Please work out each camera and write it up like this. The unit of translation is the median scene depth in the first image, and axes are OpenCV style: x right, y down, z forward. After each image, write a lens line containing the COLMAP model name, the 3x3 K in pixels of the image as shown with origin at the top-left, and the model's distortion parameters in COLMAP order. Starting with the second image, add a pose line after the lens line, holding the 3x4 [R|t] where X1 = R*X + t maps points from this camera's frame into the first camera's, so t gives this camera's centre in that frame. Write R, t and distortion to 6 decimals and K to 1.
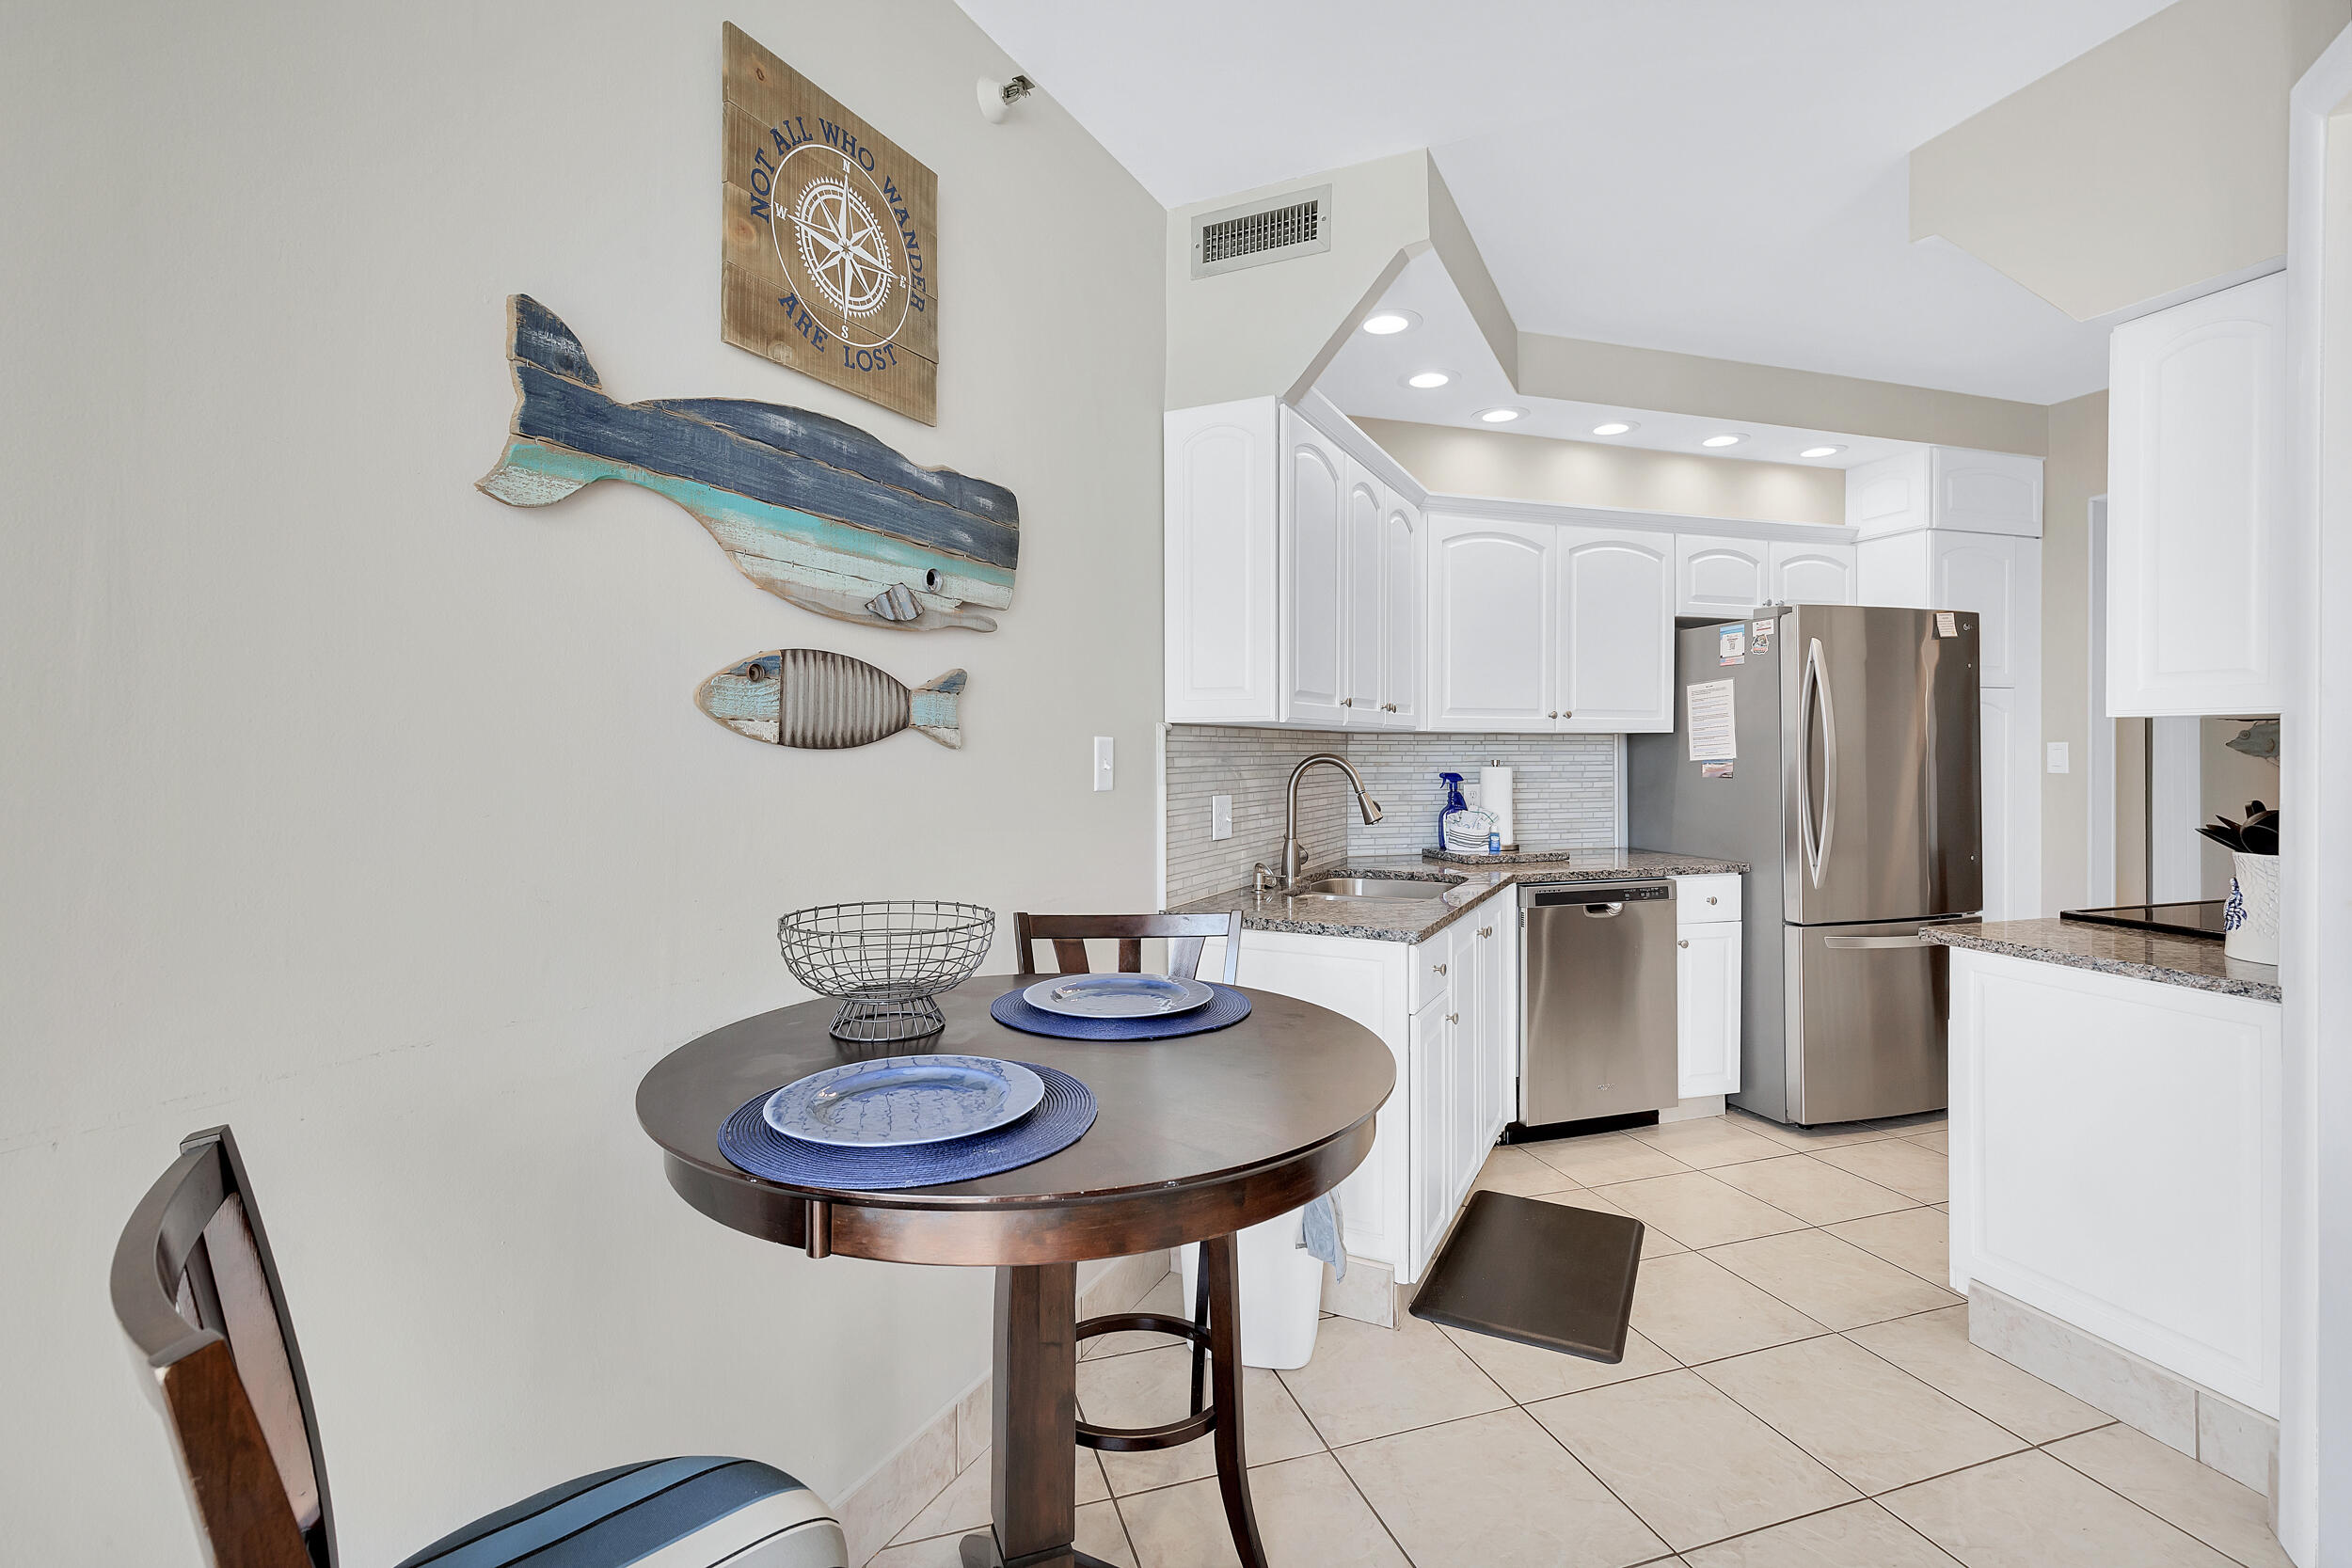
lens RADIAL K [[1077.2, 0, 1188.8], [0, 1077.2, 771.2], [0, 0, 1]] dist [0.013056, -0.003051]
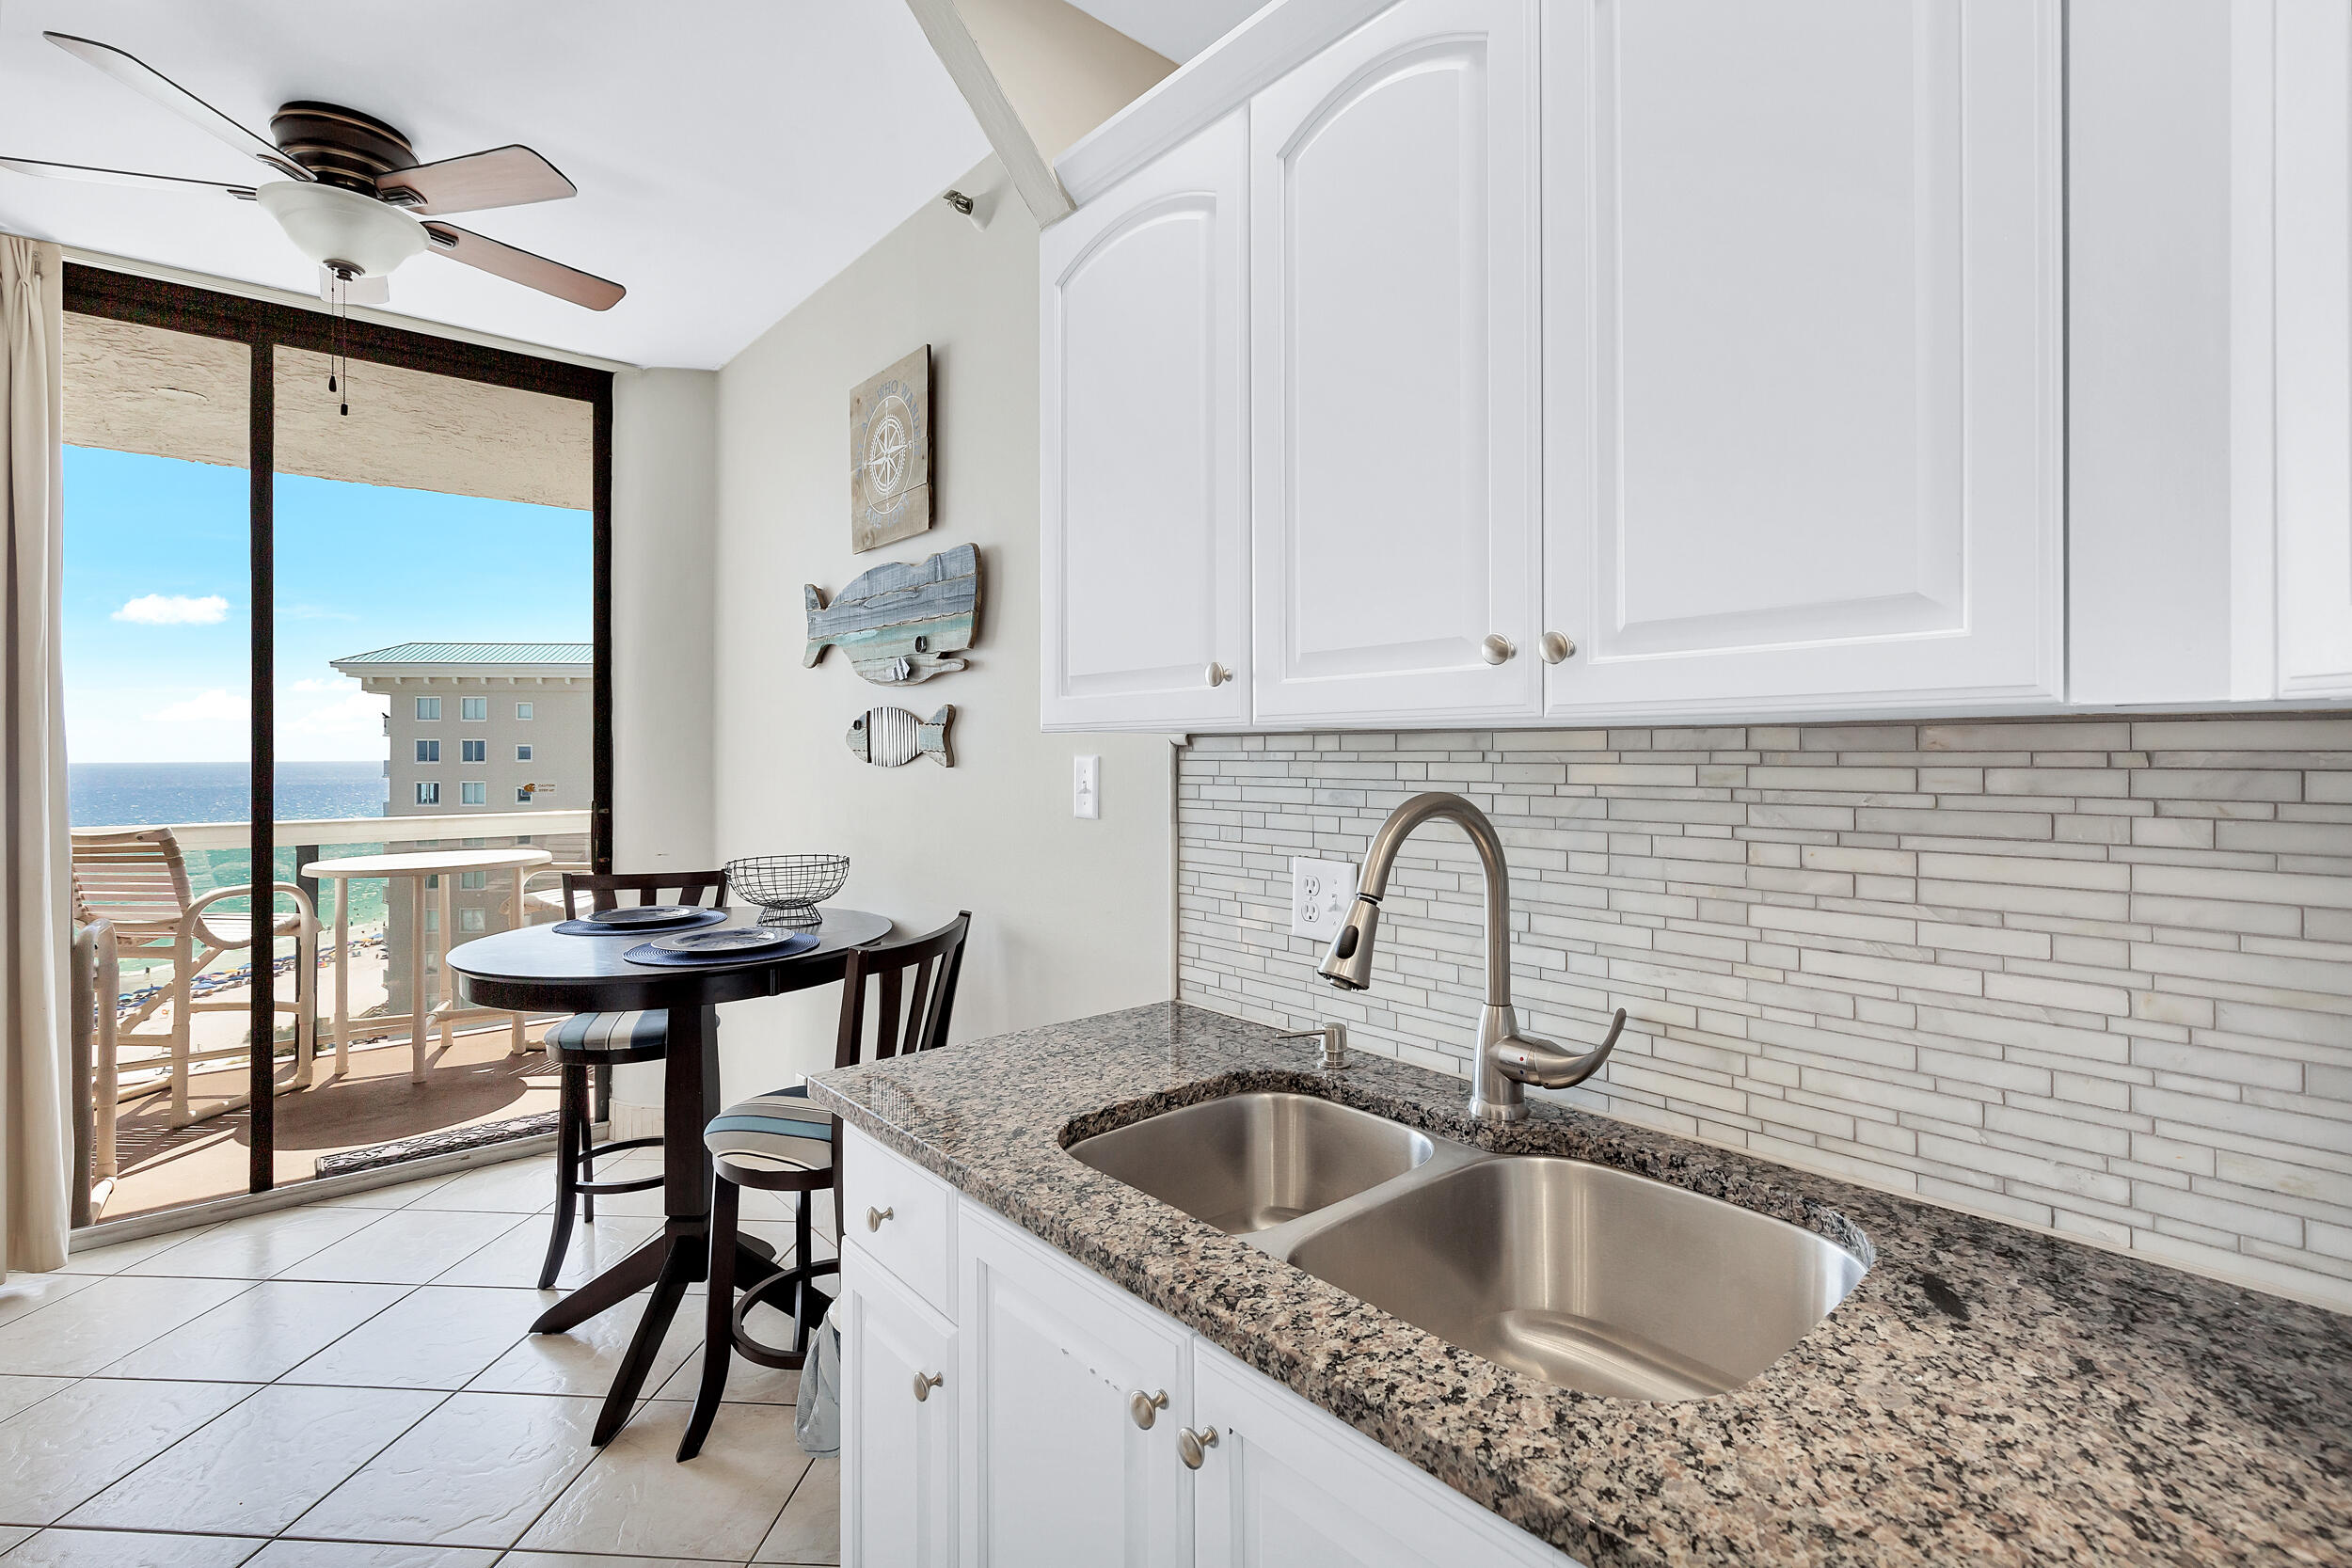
lens RADIAL K [[1077.2, 0, 1191.5], [0, 1077.2, 746.8], [0, 0, 1]] dist [0.013056, -0.003051]
pose [[-0.383478, -0.002547, -0.923547, 0.441904], [-0.014311, 0.999893, 0.003185, -0.027910], [0.923439, 0.014438, -0.383473, 0.912009]]
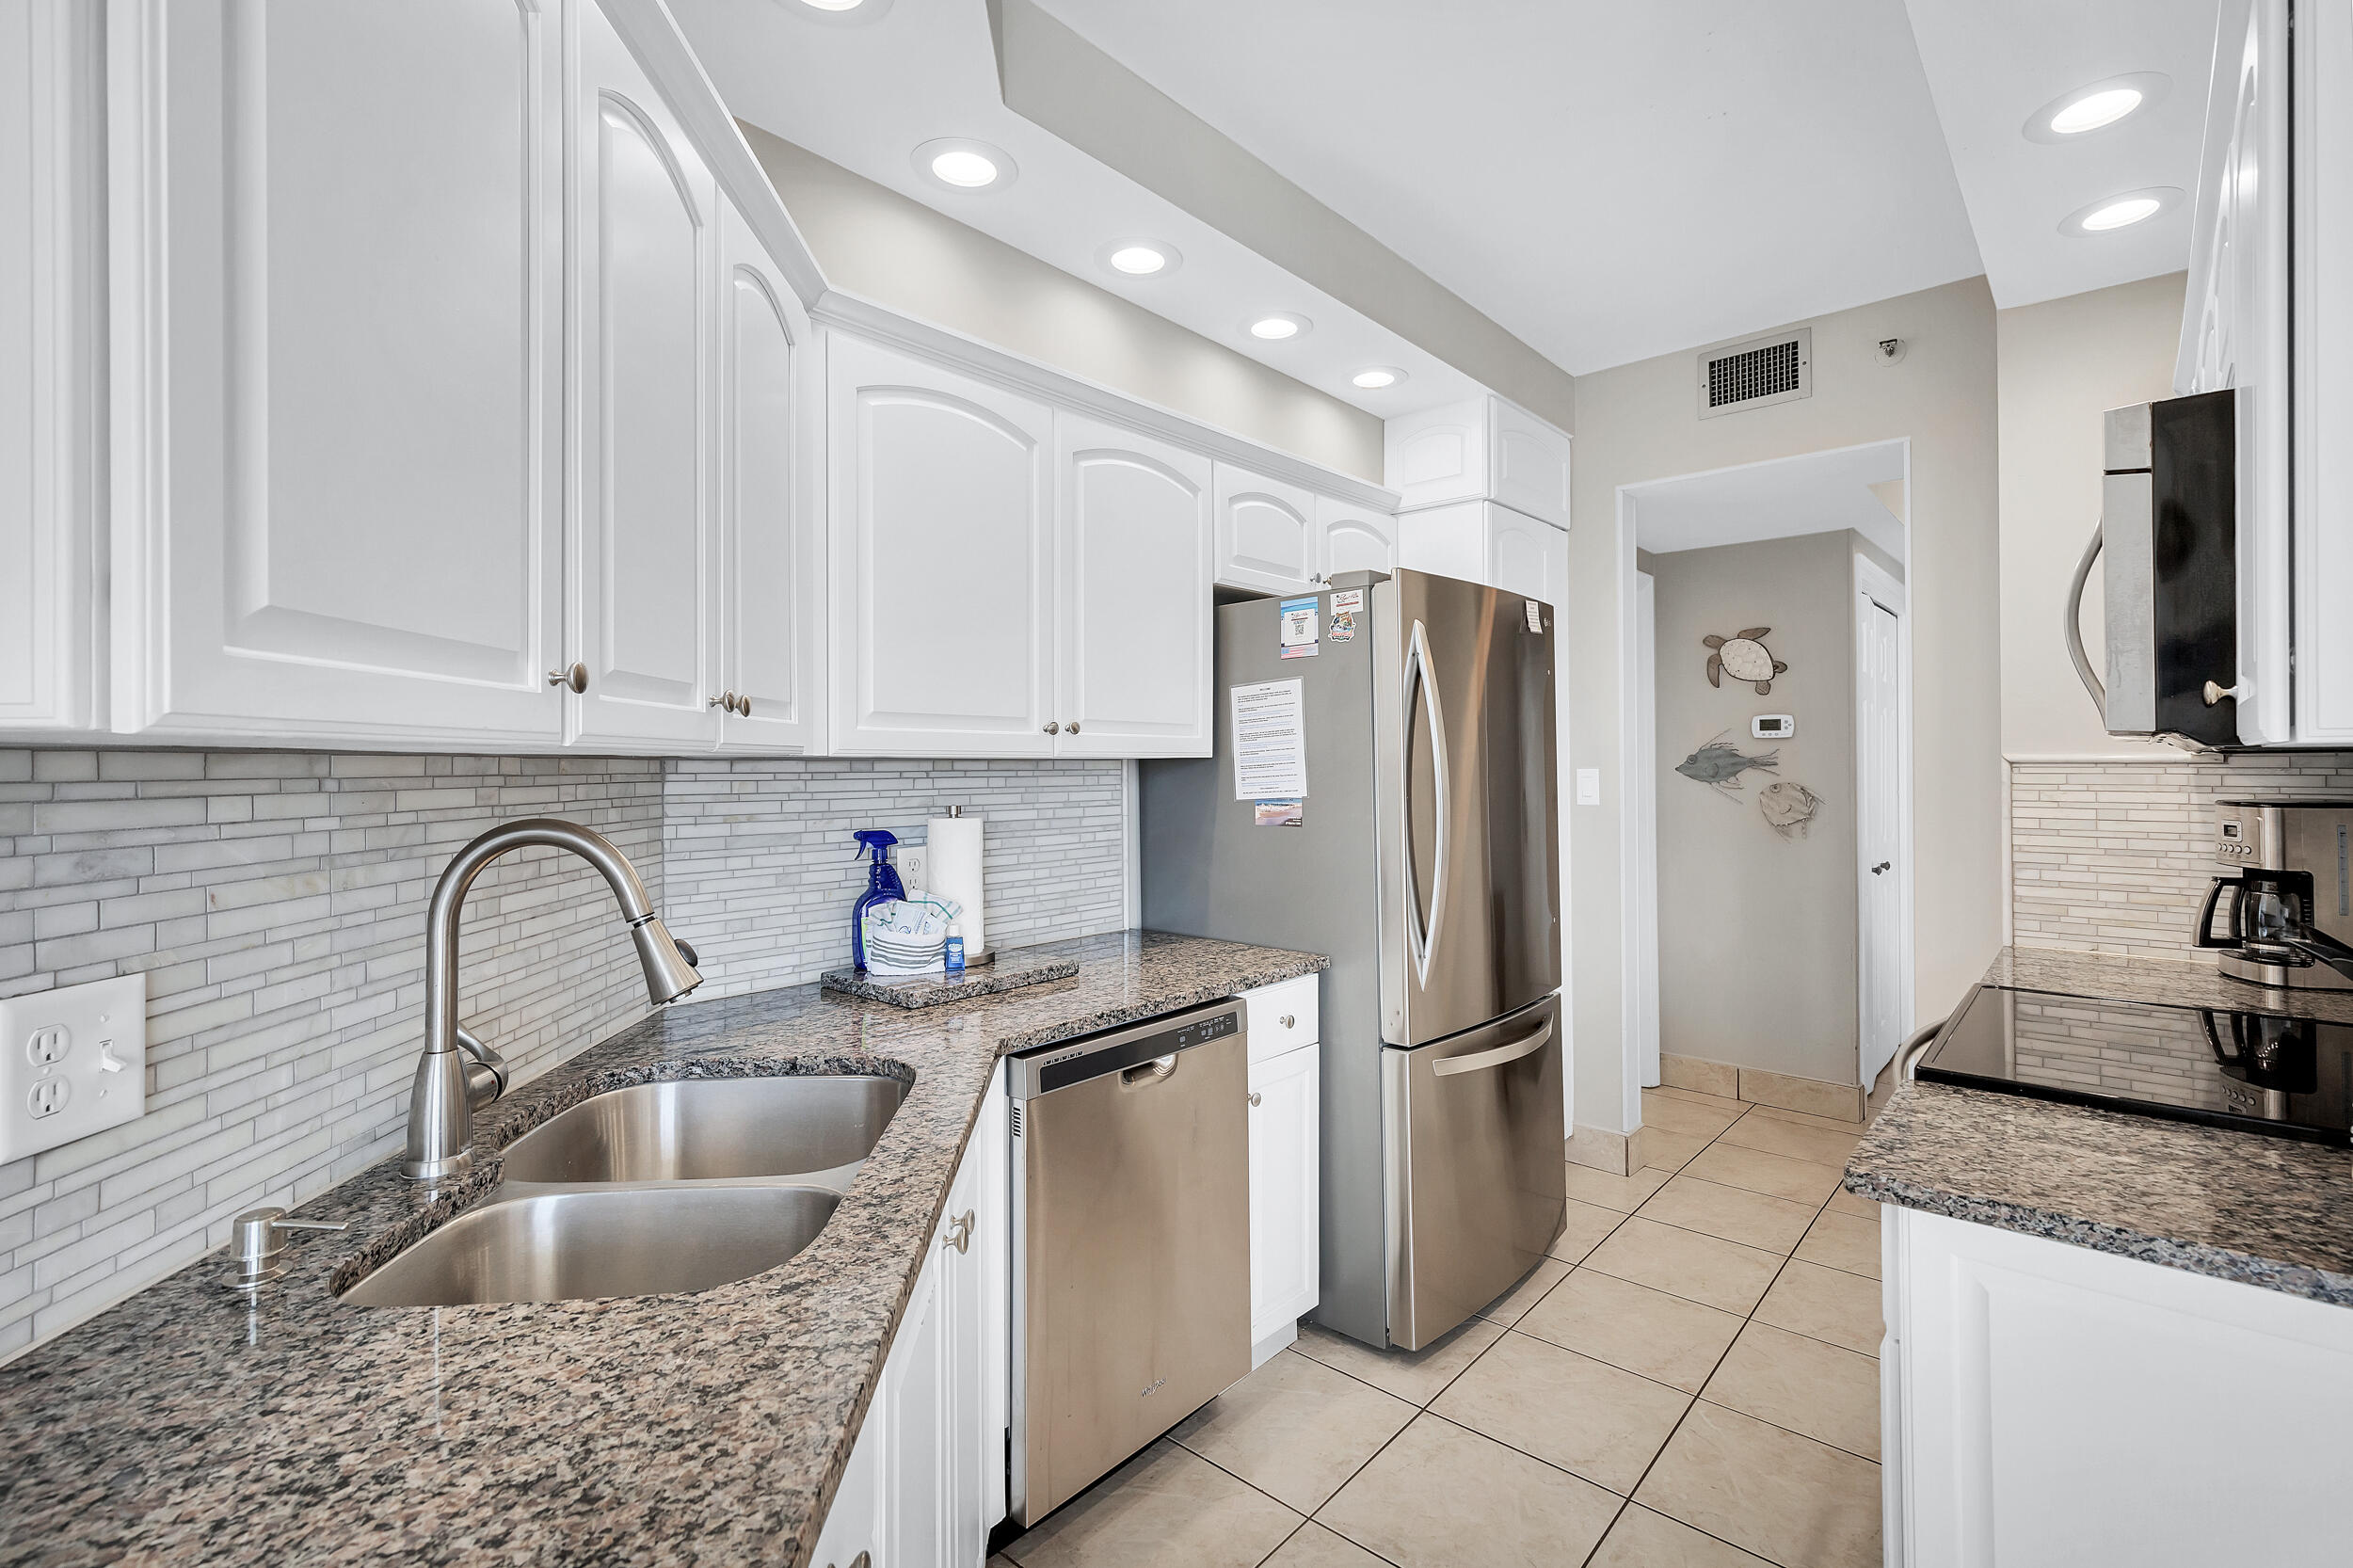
lens RADIAL K [[1077.8, 0, 1189.2], [0, 1077.8, 752.5], [0, 0, 1]] dist [0.013056, -0.003051]
pose [[0.863945, 0.003466, 0.503574, 0.112523], [0.012821, 0.999501, -0.028875, -0.021961], [-0.503423, 0.031402, 0.863469, 0.477347]]
